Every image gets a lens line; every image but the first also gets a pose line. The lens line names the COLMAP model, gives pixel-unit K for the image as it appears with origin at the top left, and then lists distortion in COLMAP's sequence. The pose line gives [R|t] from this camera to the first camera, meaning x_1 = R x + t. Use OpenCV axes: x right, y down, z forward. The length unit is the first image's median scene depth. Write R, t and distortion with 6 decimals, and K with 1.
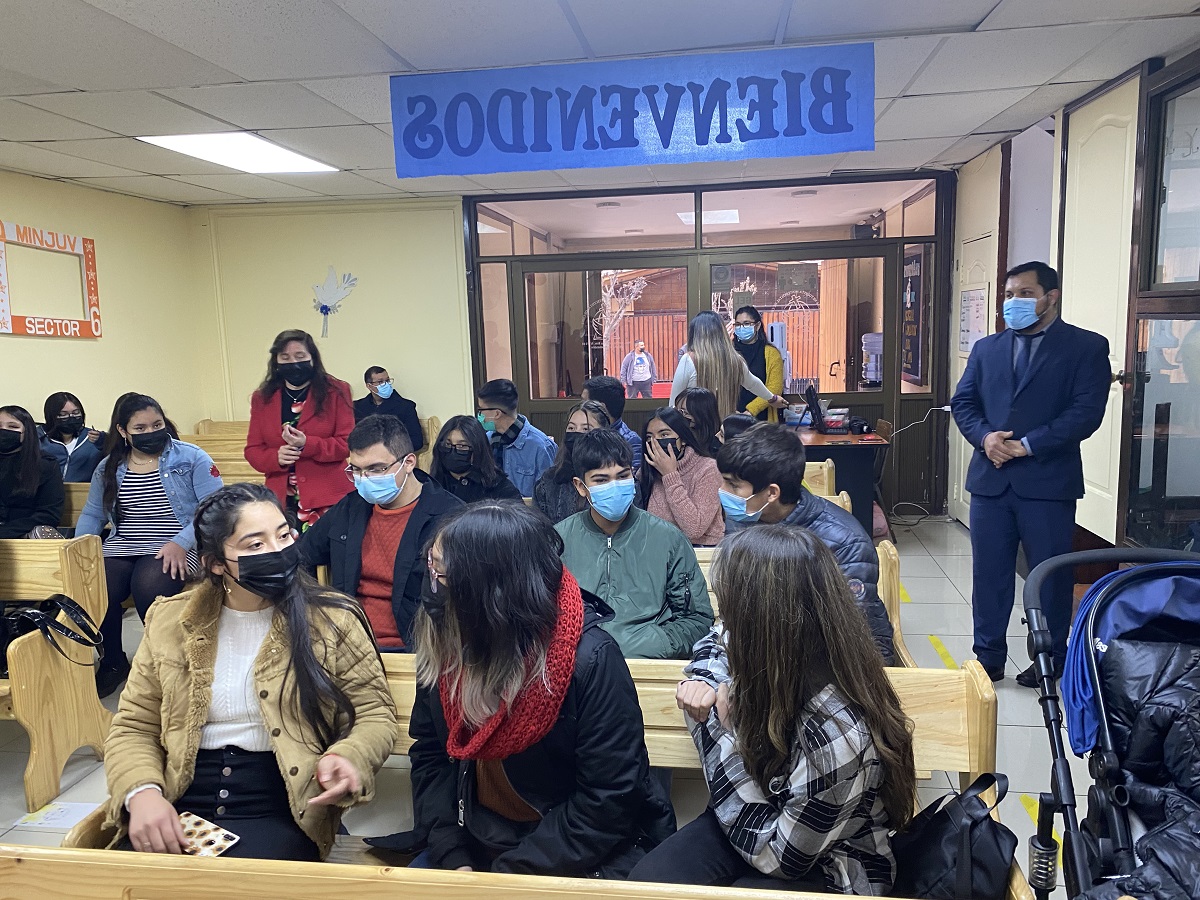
lens RADIAL K [[919.3, 0, 598.4], [0, 919.3, 450.2], [0, 0, 1]] dist [0.039176, -0.050648]
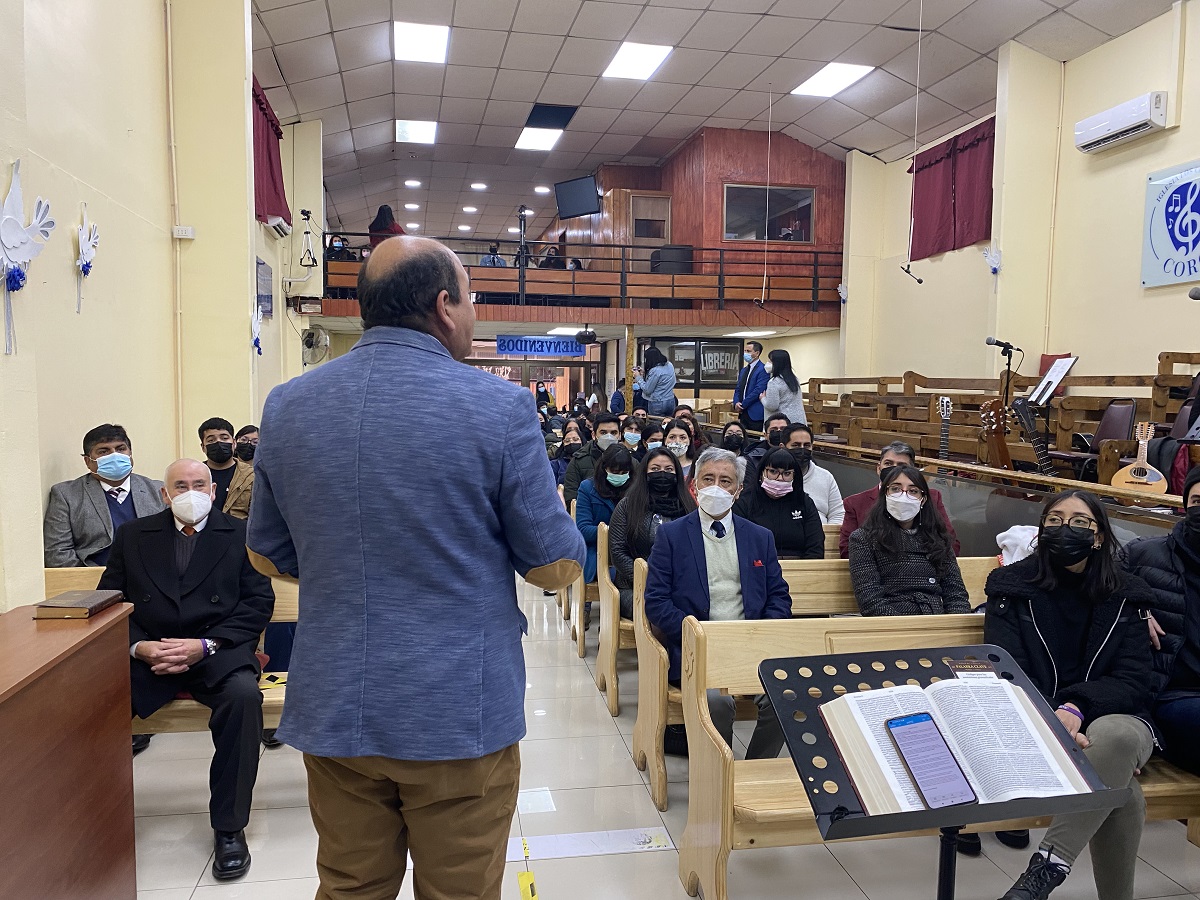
lens RADIAL K [[919.3, 0, 598.1], [0, 919.3, 451.7], [0, 0, 1]] dist [0.039176, -0.050648]
pose [[0.947456, 0.016005, 0.319485, -1.367639], [0.006385, 0.997602, -0.068911, 0.624943], [-0.319822, 0.067330, 0.945082, -4.146360]]
